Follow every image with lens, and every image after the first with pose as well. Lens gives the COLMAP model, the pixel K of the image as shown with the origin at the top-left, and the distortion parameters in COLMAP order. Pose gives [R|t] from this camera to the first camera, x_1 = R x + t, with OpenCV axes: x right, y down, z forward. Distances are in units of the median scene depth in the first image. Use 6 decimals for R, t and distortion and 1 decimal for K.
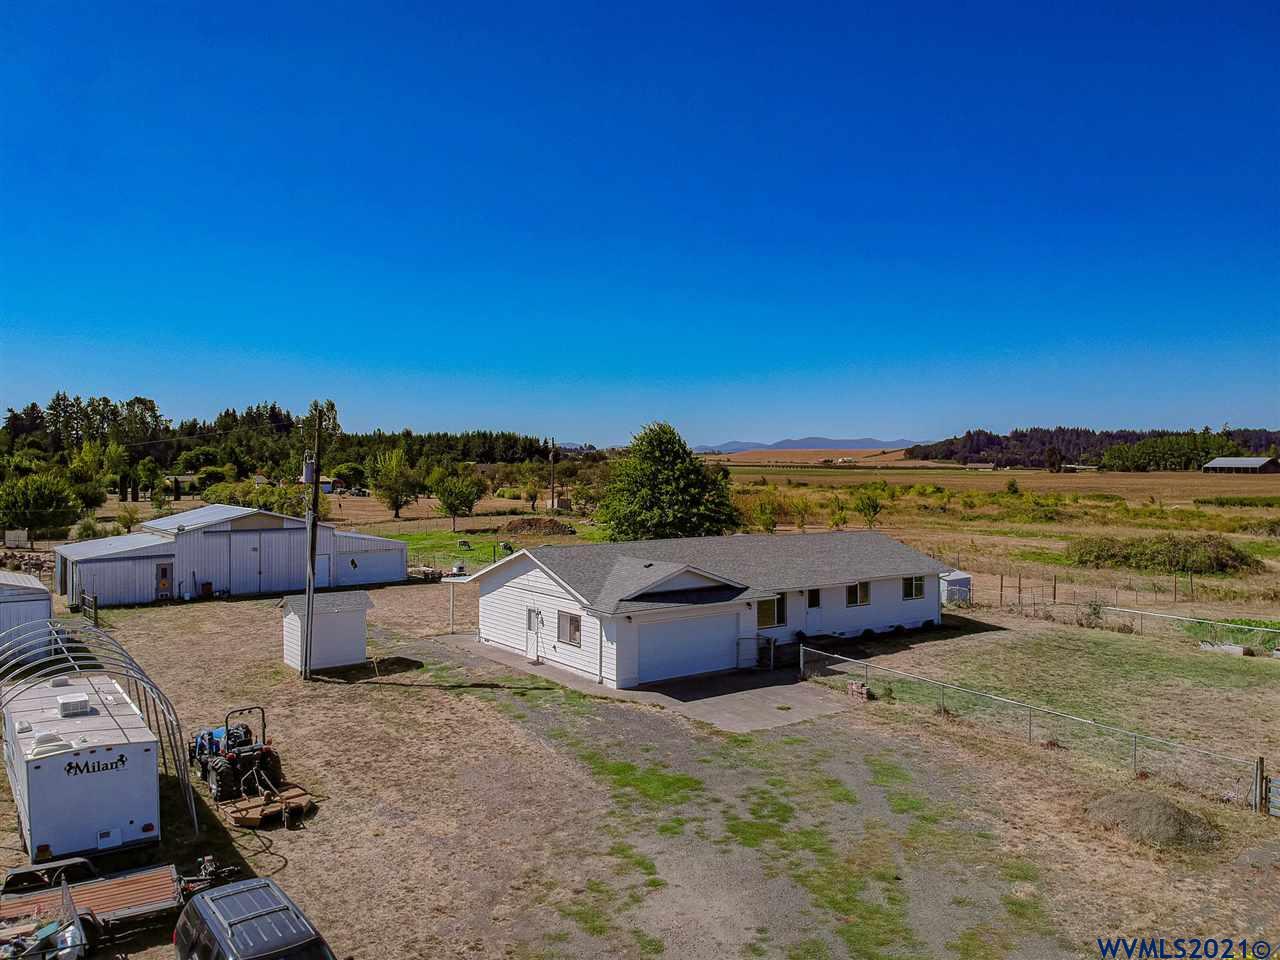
lens RADIAL K [[940.5, 0, 648.1], [0, 940.5, 474.0], [0, 0, 1]] dist [0.081628, -0.156651]
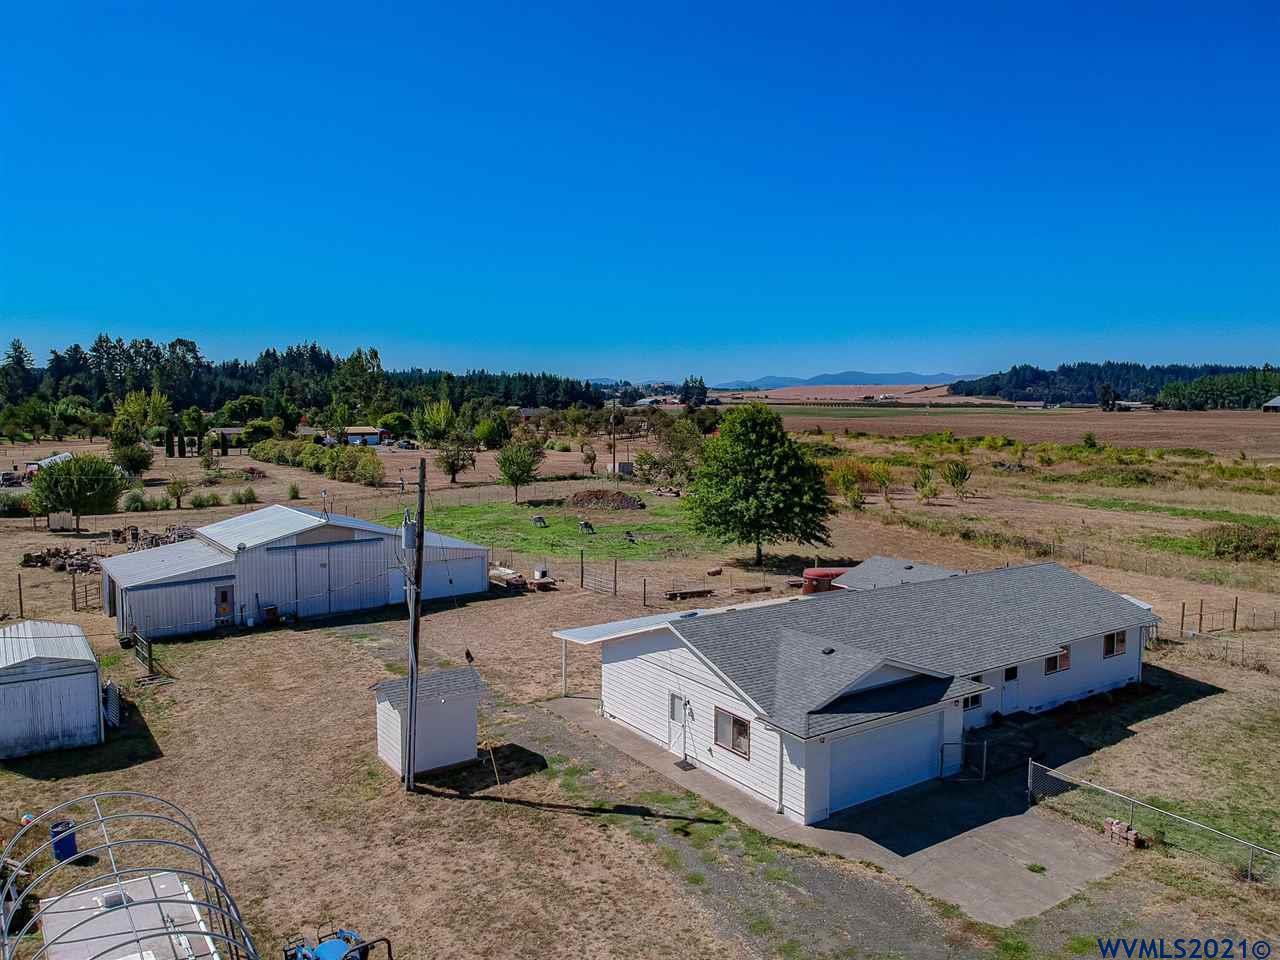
lens RADIAL K [[940.5, 0, 648.1], [0, 940.5, 474.0], [0, 0, 1]] dist [0.081628, -0.156651]
pose [[0.999308, 0.001953, -0.037133, -0.051407], [0.000615, 0.997615, 0.069026, -0.044812], [0.037179, -0.069001, 0.996924, 0.087612]]
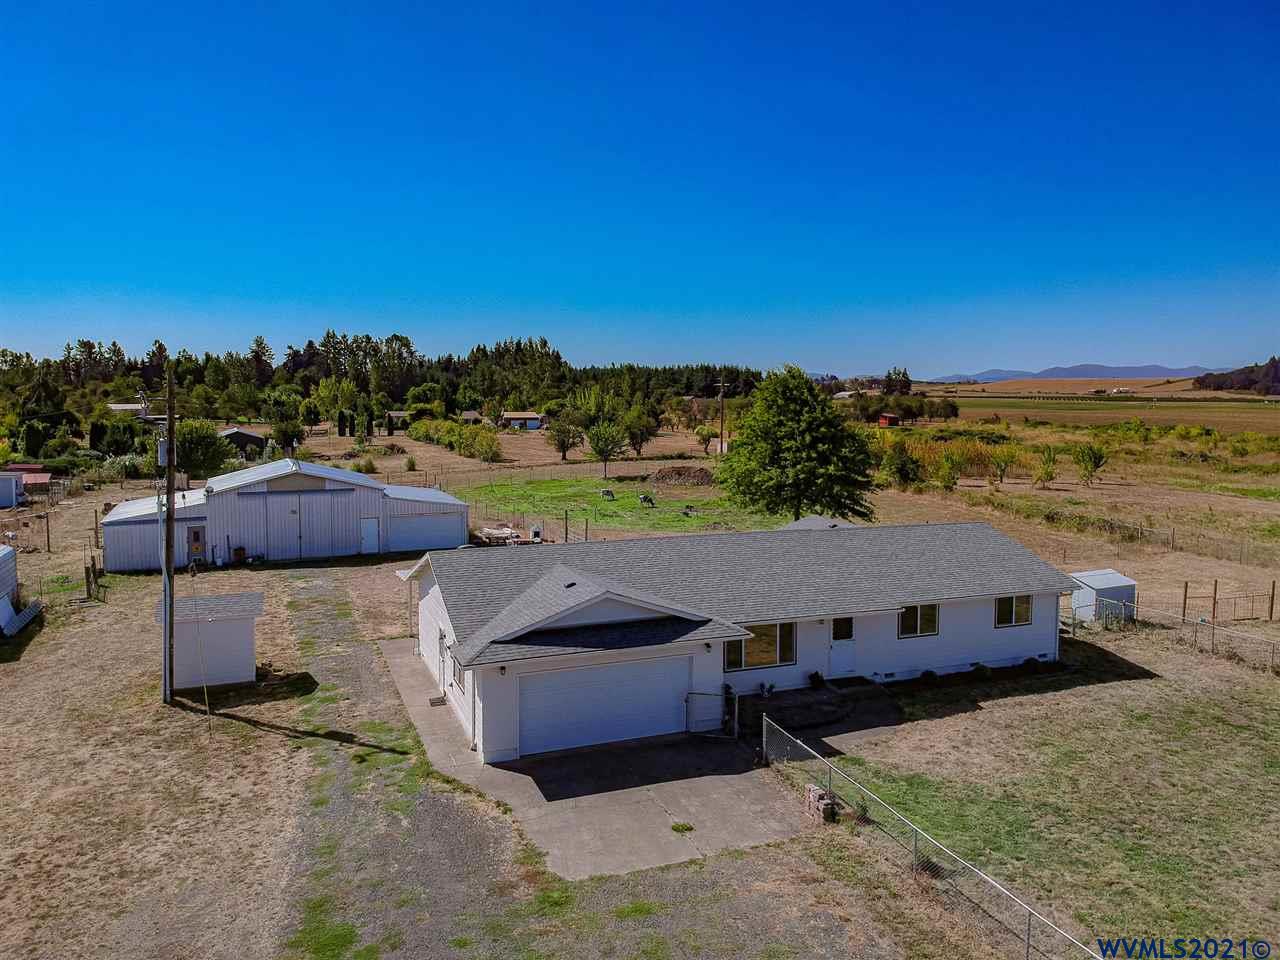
lens RADIAL K [[940.5, 0, 648.1], [0, 940.5, 474.0], [0, 0, 1]] dist [0.081628, -0.156651]
pose [[0.967043, 0.021705, -0.253685, 0.102275], [-0.002972, 0.997254, 0.073998, -0.018192], [0.254594, -0.070805, 0.964452, 0.131691]]
